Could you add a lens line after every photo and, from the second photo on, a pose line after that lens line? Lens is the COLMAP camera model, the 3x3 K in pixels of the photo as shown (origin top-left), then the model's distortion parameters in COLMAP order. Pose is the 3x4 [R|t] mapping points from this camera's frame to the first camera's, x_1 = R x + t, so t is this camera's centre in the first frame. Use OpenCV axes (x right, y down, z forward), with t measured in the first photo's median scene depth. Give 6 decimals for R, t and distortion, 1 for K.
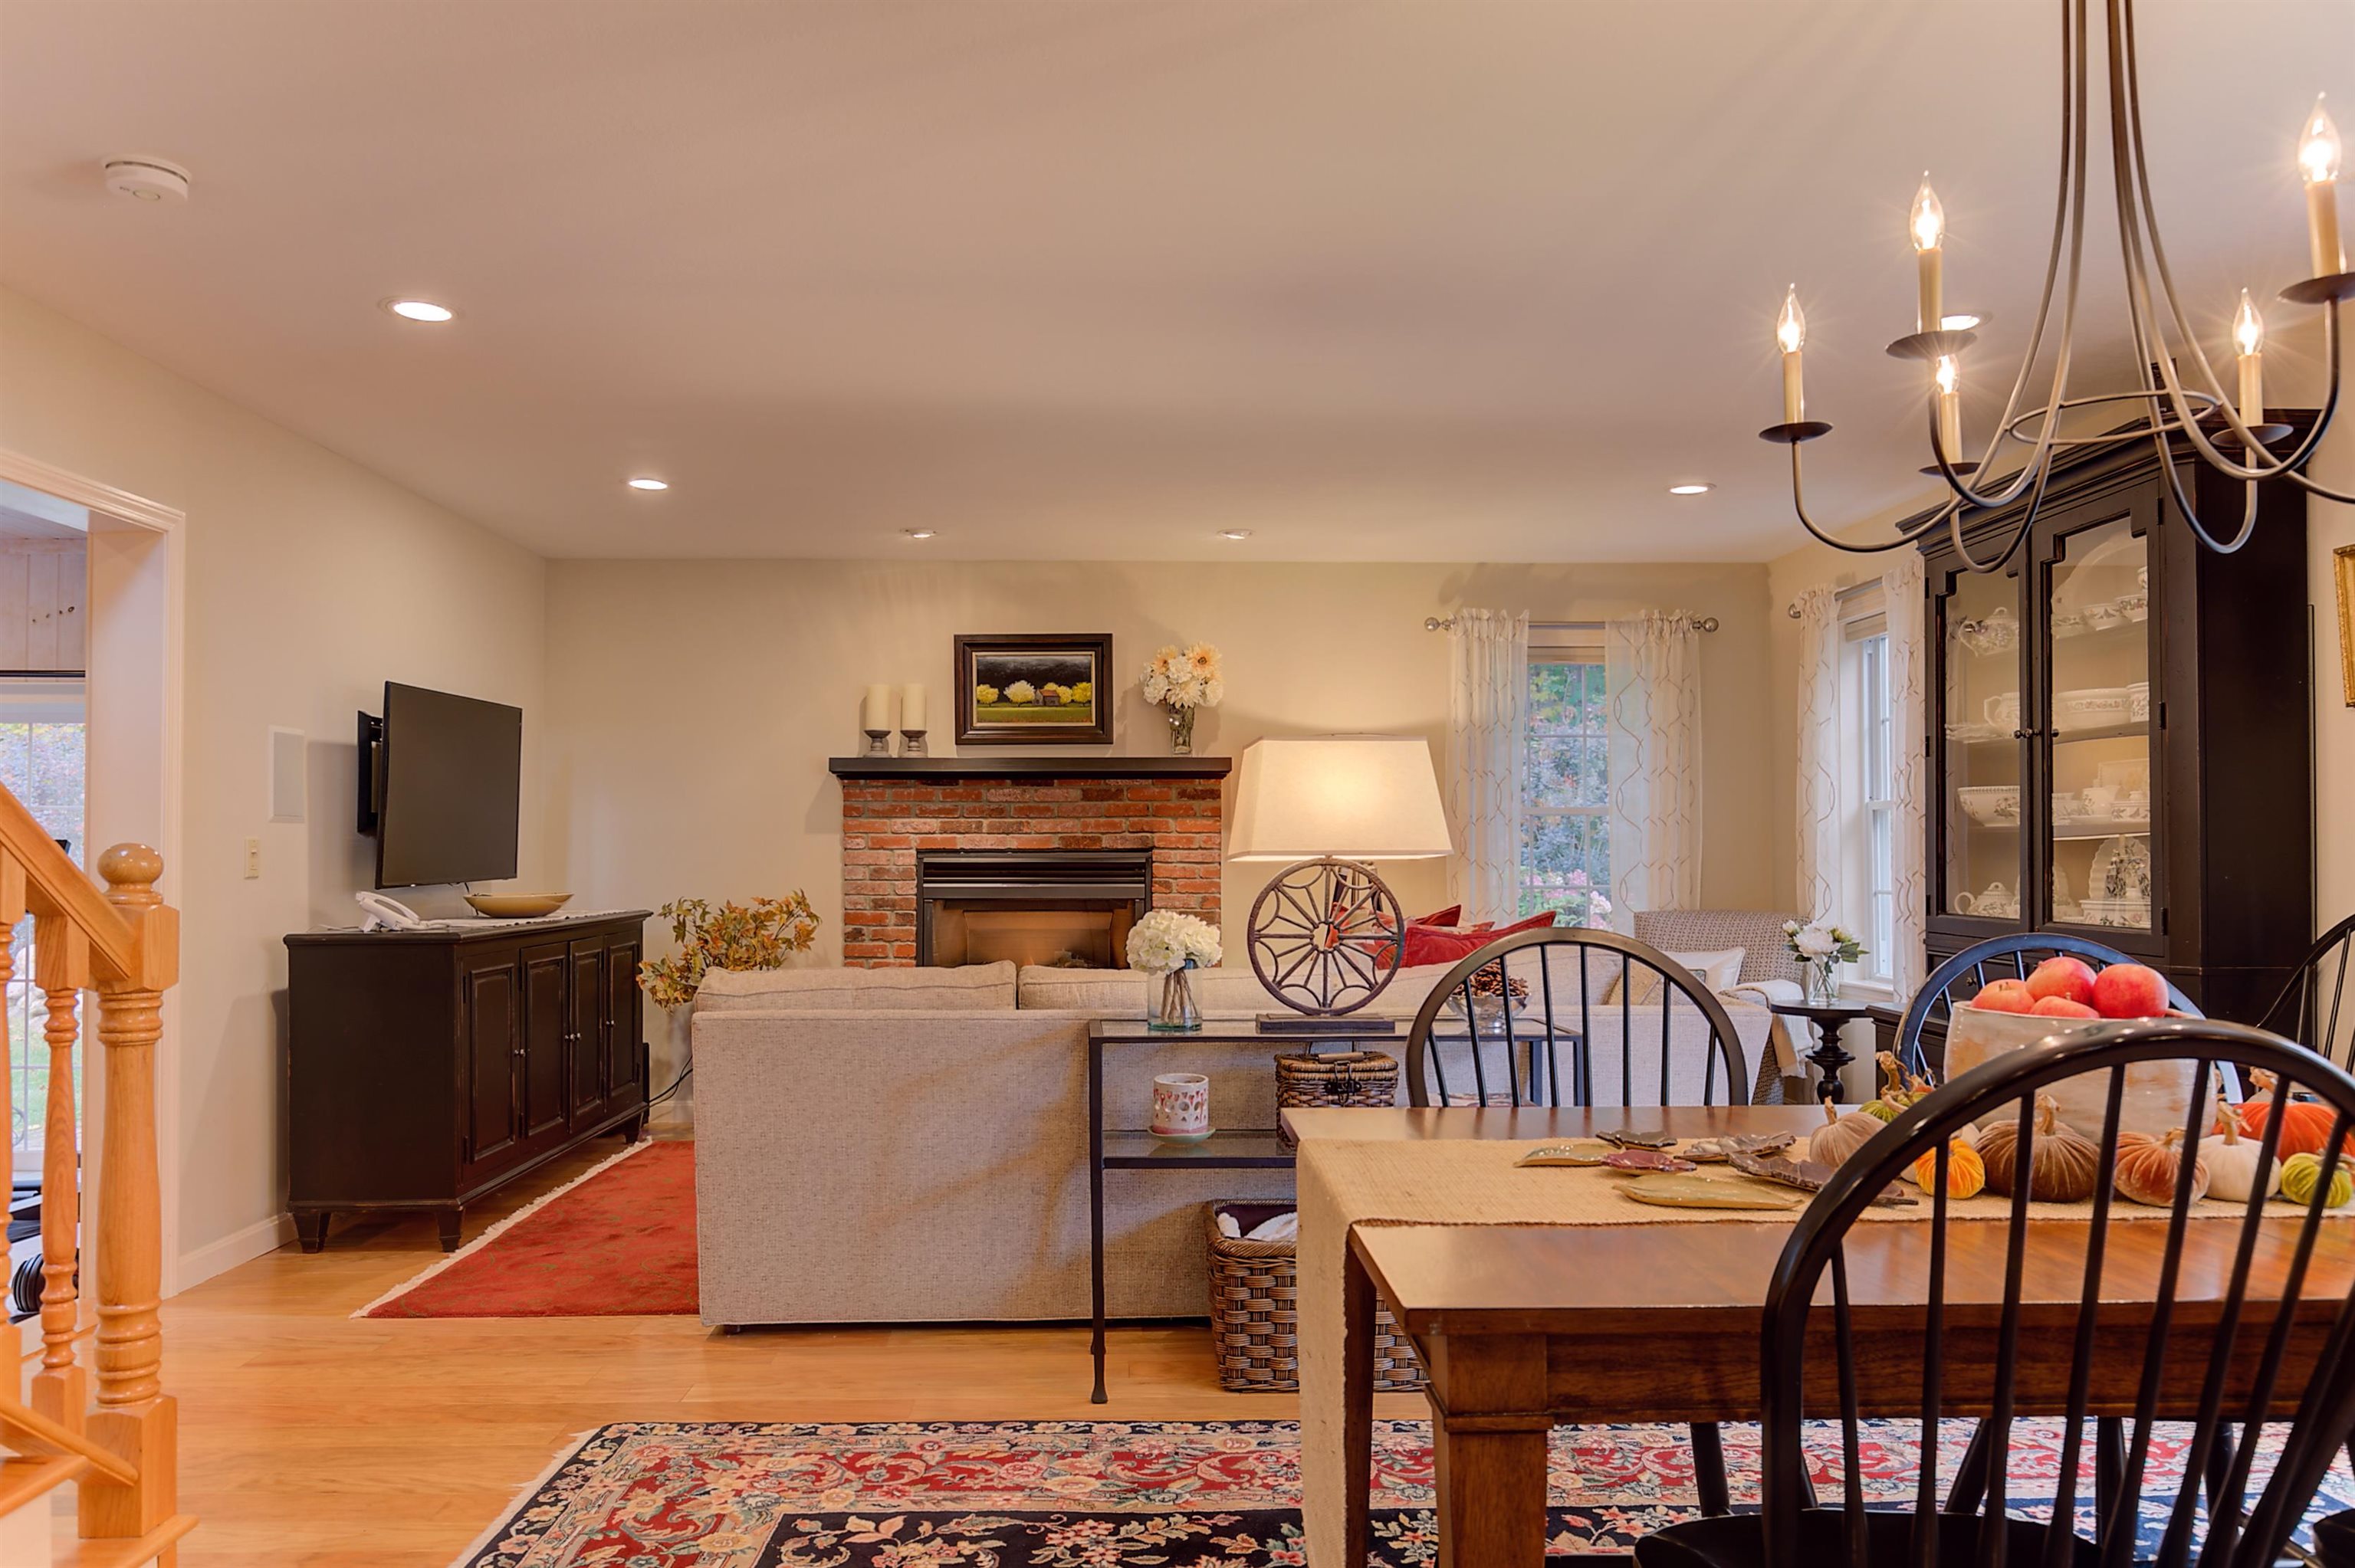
lens RADIAL K [[1593.8, 0, 1192.7], [0, 1593.8, 826.3], [0, 0, 1]] dist [0.003415, -0.001642]
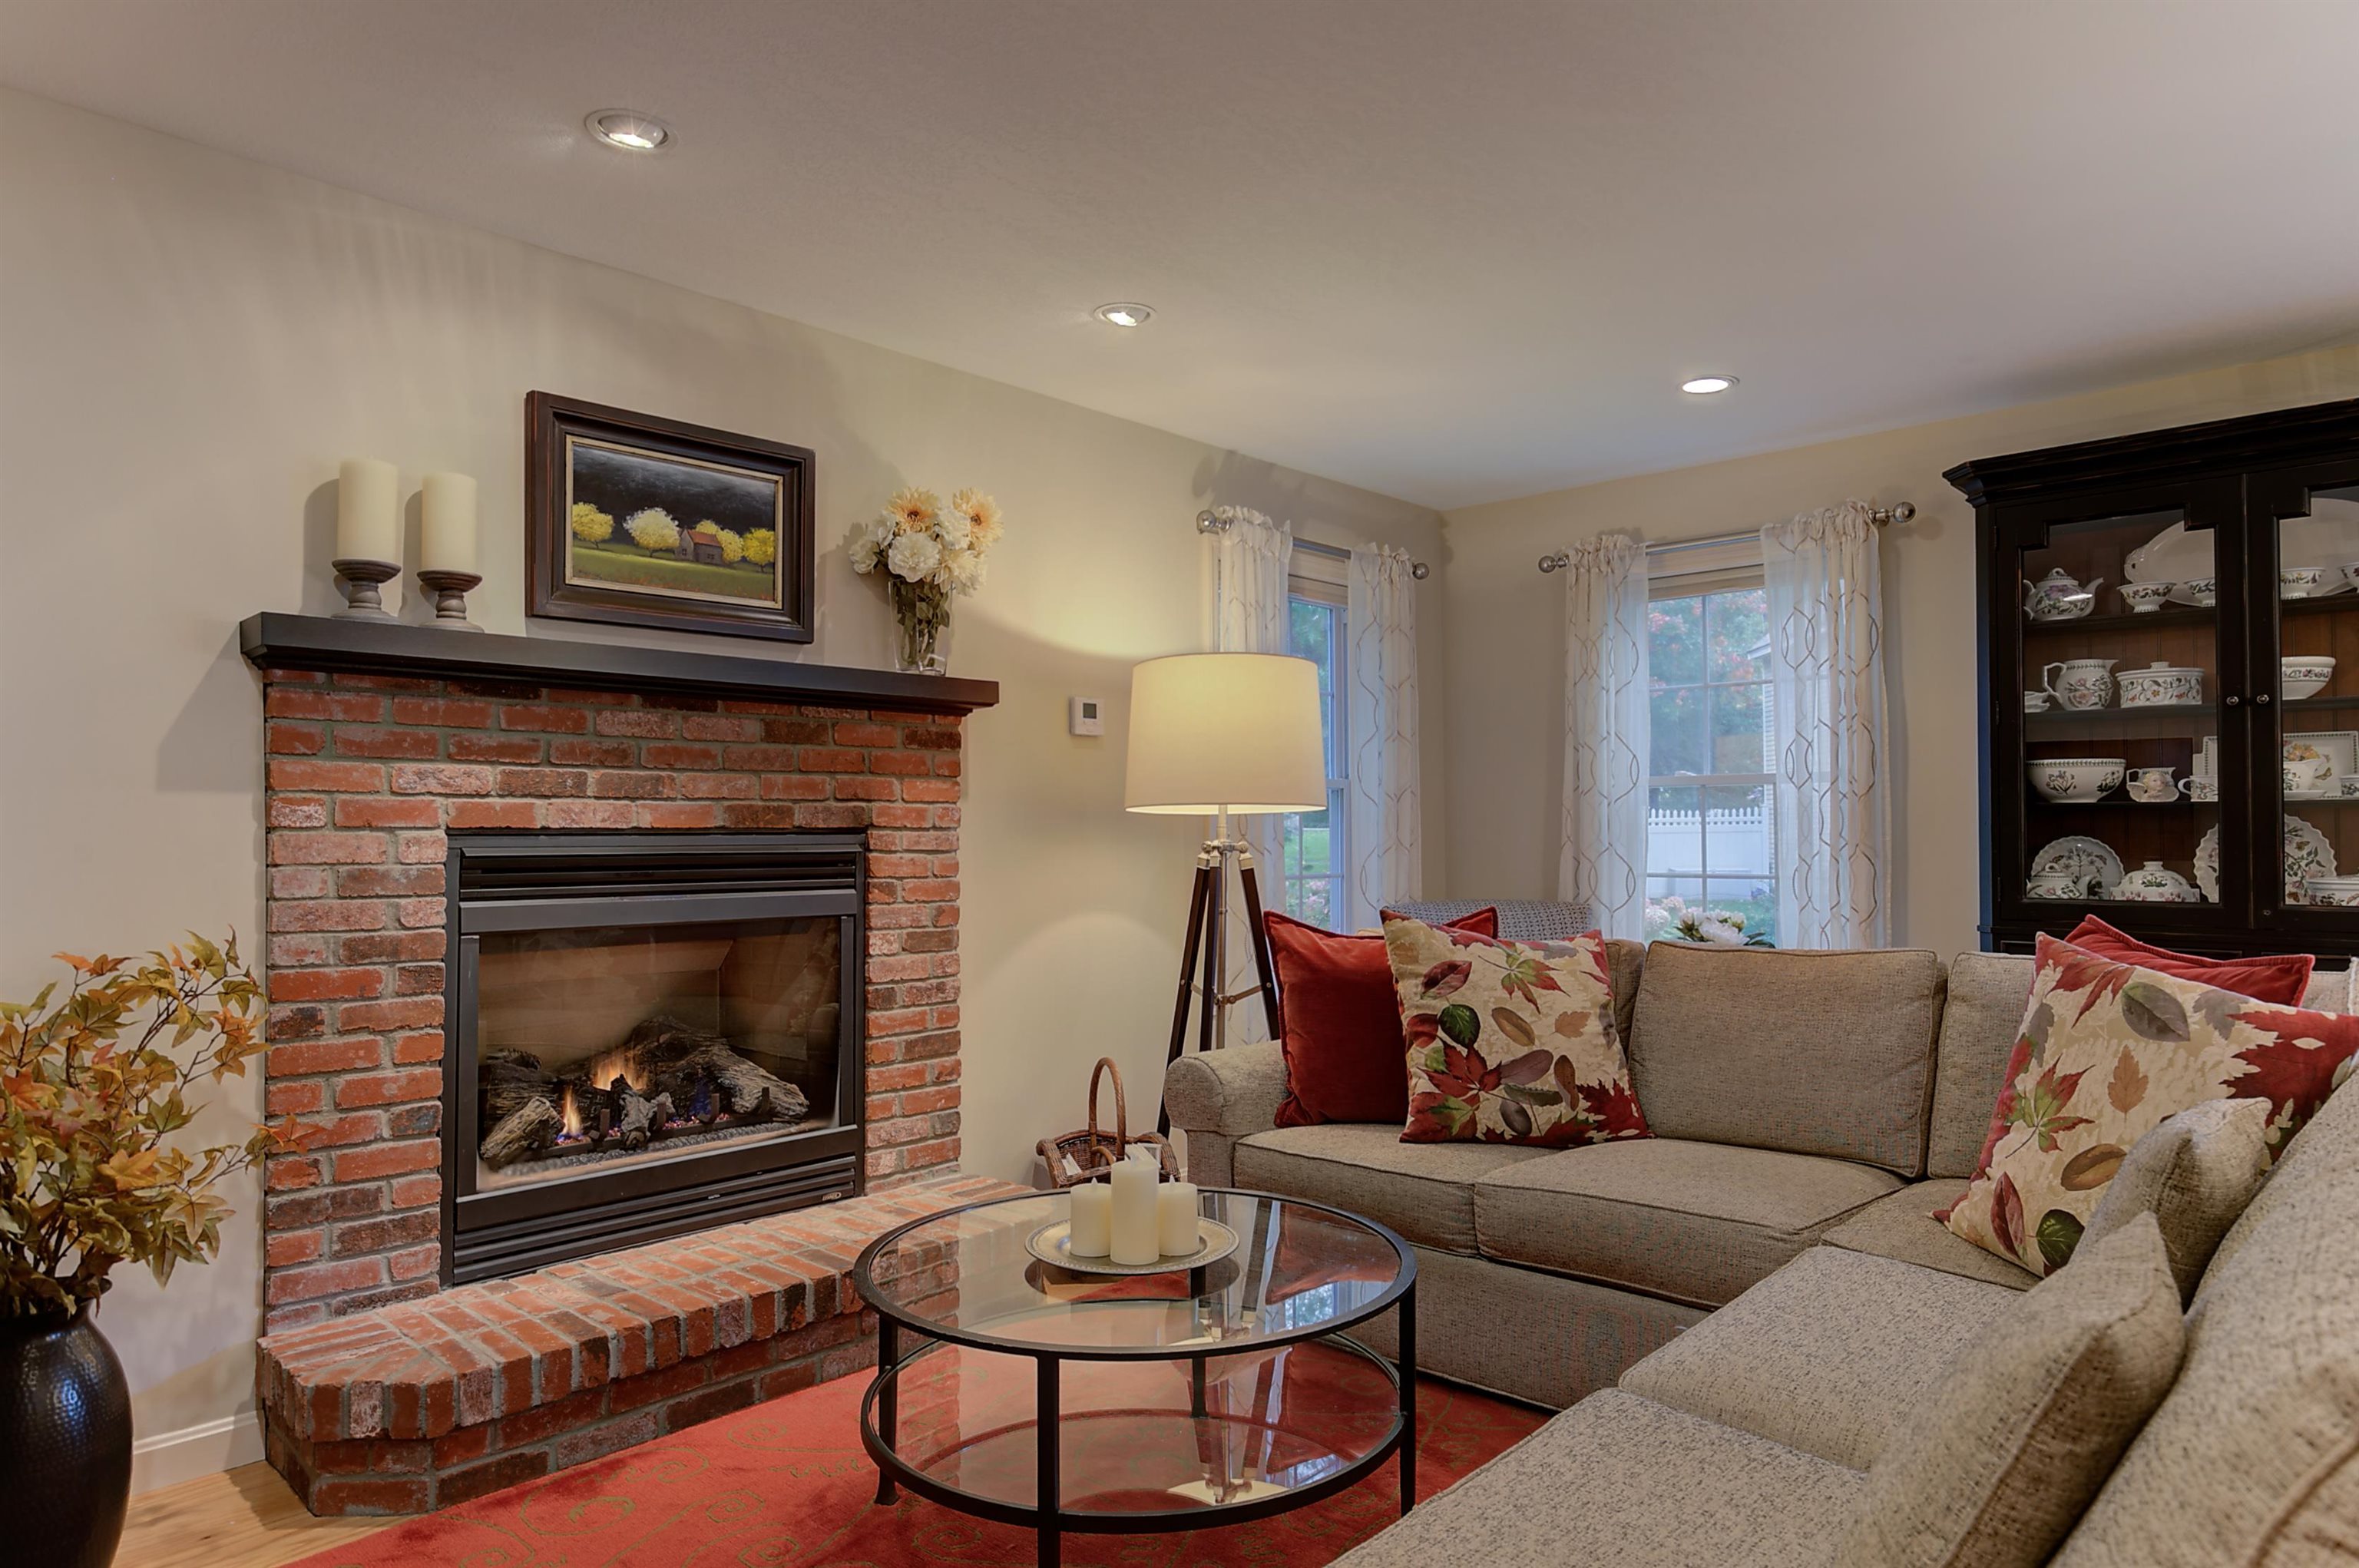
lens RADIAL K [[1428.9, 0, 1212.2], [0, 1428.9, 804.9], [0, 0, 1]] dist [0.001846, -0.003094]
pose [[0.707202, 0.012772, 0.706896, -0.312273], [-0.008615, 0.999918, -0.009447, 0.009380], [-0.706959, 0.000592, 0.707254, 0.544177]]
